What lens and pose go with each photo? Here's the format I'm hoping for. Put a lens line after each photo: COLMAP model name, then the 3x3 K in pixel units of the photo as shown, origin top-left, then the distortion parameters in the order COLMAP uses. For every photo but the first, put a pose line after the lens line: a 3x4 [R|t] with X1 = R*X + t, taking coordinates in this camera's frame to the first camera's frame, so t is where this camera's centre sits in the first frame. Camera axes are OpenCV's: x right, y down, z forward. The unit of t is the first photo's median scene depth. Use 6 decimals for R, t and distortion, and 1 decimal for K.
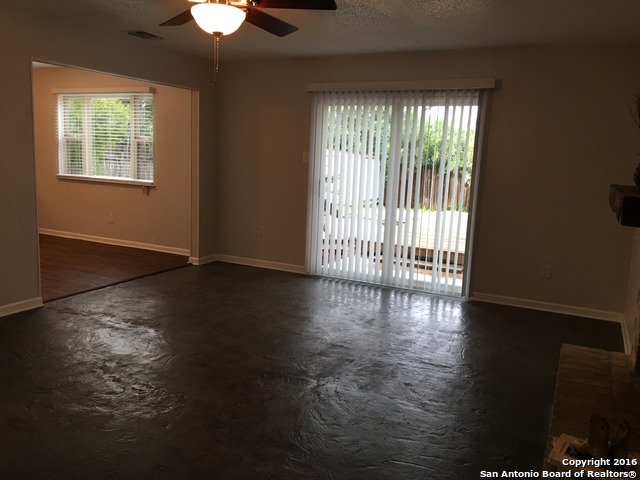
lens RADIAL K [[537.6, 0, 321.3], [0, 537.6, 241.6], [0, 0, 1]] dist [0.055723, -0.100525]
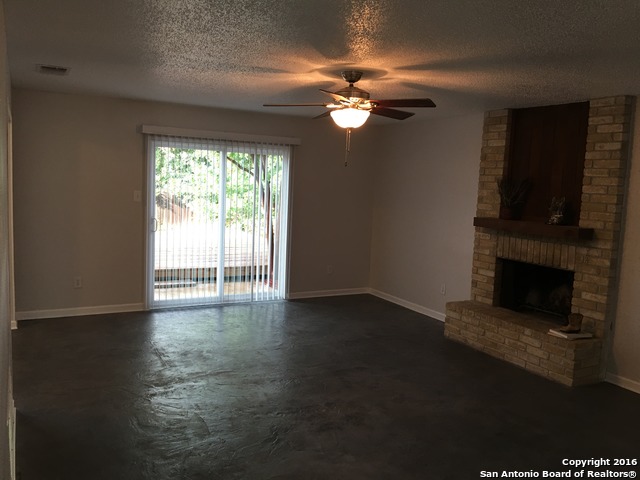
lens RADIAL K [[537.6, 0, 318.5], [0, 537.6, 235.6], [0, 0, 1]] dist [0.055723, -0.100525]
pose [[0.579650, -0.103735, 0.808236, -0.782996], [0.116278, 0.992243, 0.043960, -0.103431], [-0.806527, 0.068499, 0.587216, 0.156071]]
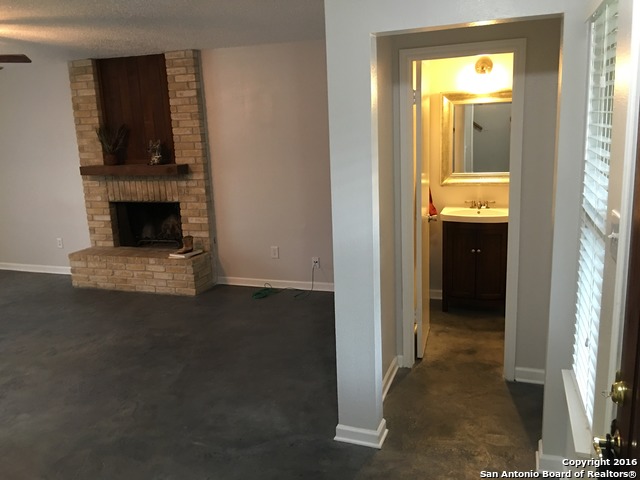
lens RADIAL K [[537.6, 0, 313.8], [0, 537.6, 235.1], [0, 0, 1]] dist [0.055723, -0.100525]
pose [[-0.116232, -0.241790, 0.963342, -0.966878], [0.198628, 0.944664, 0.261068, -0.130796], [-0.973158, 0.221691, -0.061774, 0.177799]]
